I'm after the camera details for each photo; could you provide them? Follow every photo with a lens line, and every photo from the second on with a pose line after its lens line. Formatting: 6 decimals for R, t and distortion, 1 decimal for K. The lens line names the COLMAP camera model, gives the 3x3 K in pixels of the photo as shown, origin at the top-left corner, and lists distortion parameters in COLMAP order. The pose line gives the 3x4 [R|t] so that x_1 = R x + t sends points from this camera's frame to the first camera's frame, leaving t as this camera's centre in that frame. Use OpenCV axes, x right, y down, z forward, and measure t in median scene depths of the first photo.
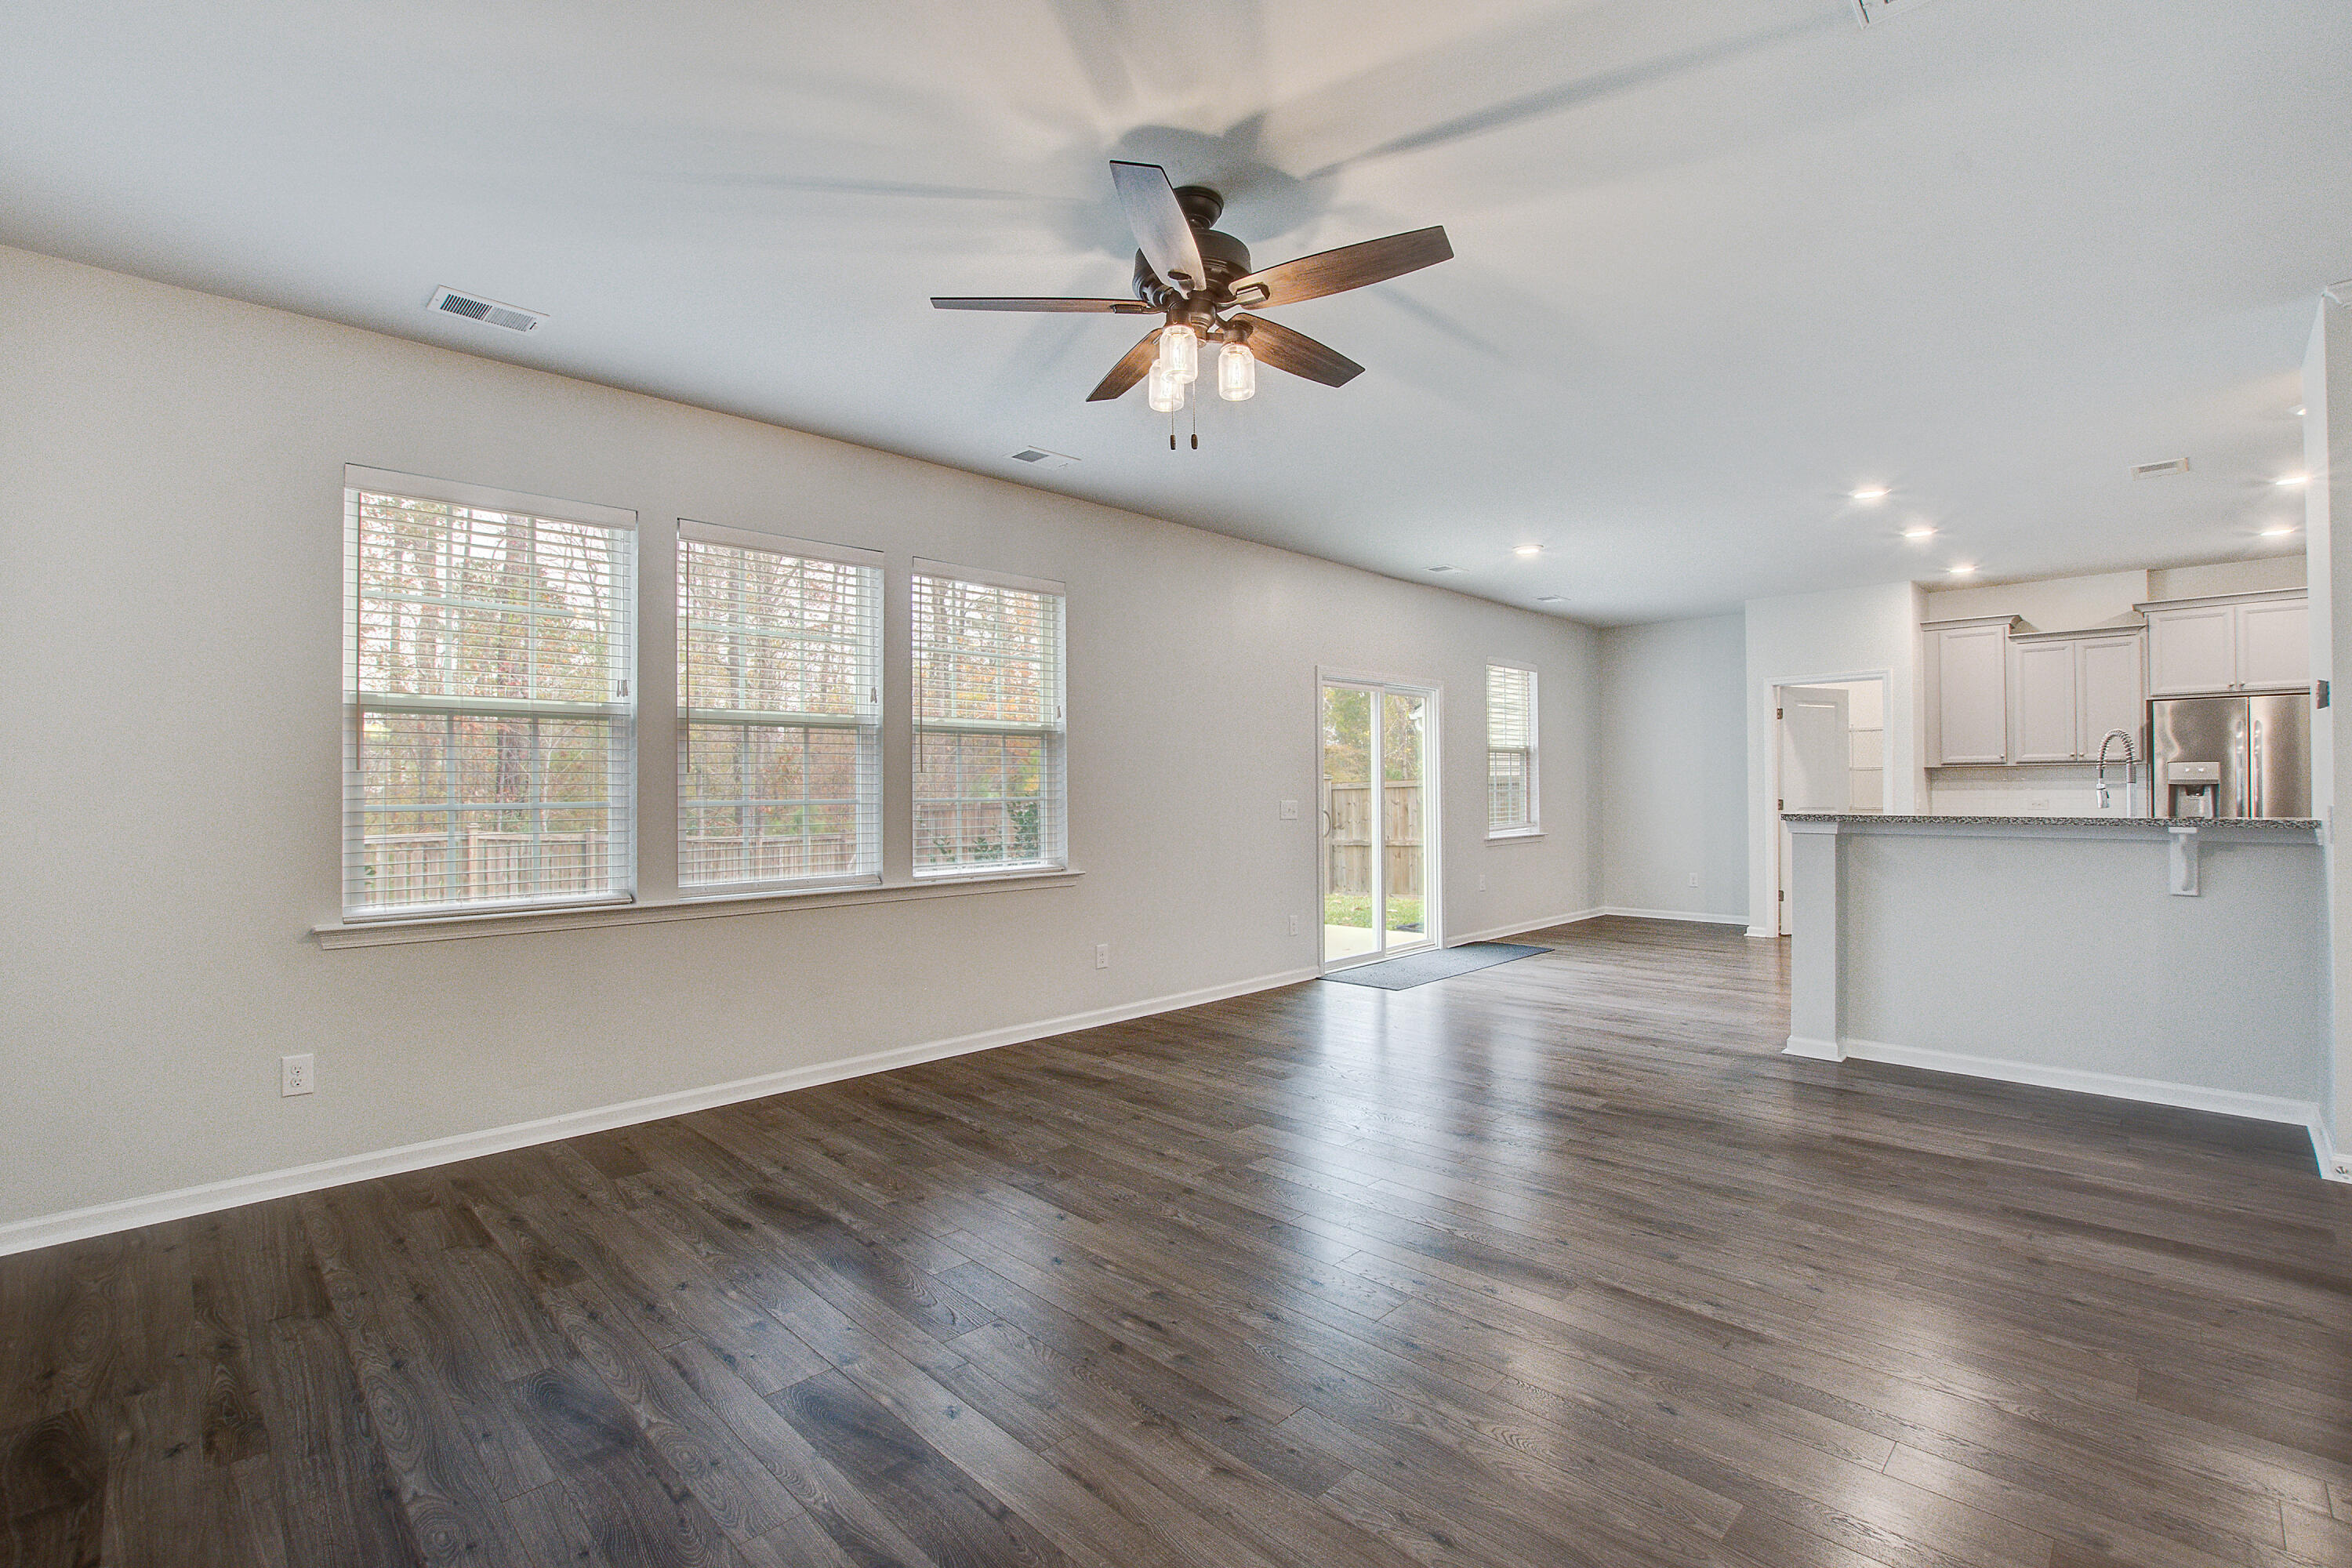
lens RADIAL K [[1002.7, 0, 1159.6], [0, 1002.7, 787.1], [0, 0, 1]] dist [-0.024598, 0.000093]
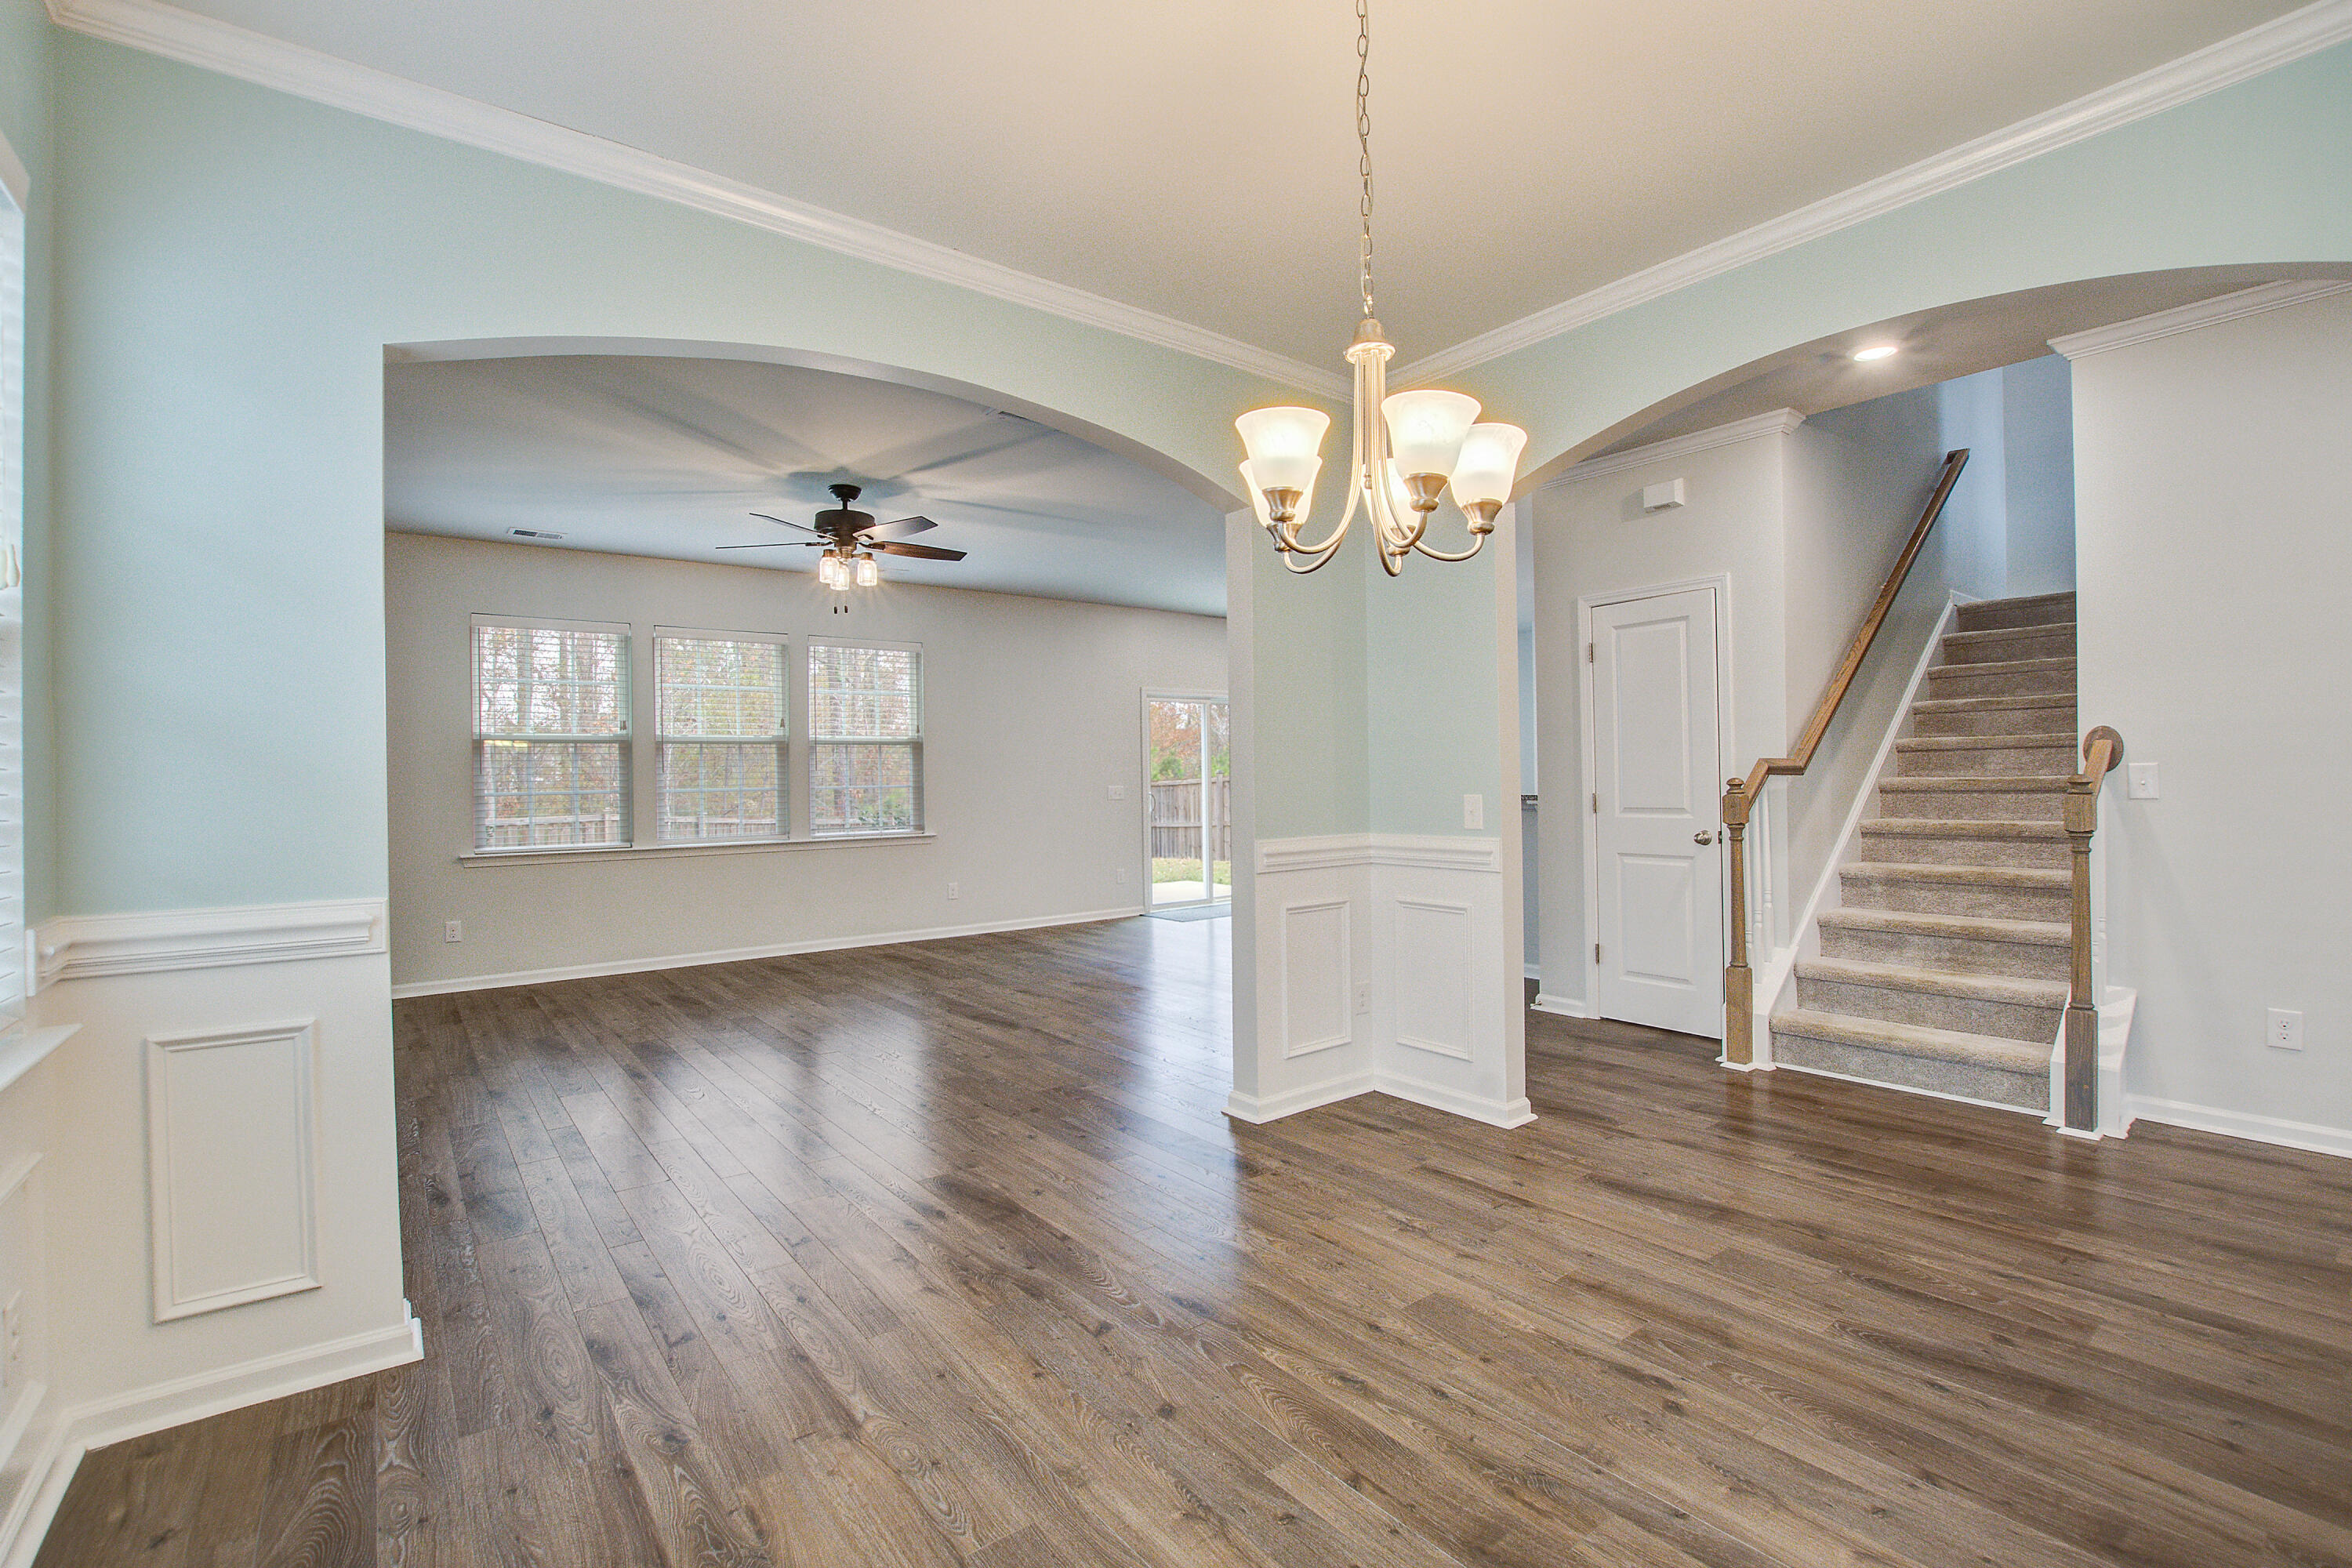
lens RADIAL K [[1058.1, 0, 1179.0], [0, 1058.1, 792.1], [0, 0, 1]] dist [-0.032420, 0.006522]
pose [[0.991238, -0.004436, -0.132010, 0.550278], [0.007103, 0.999780, 0.019734, -0.009902], [0.131893, -0.020499, 0.991052, -0.571424]]
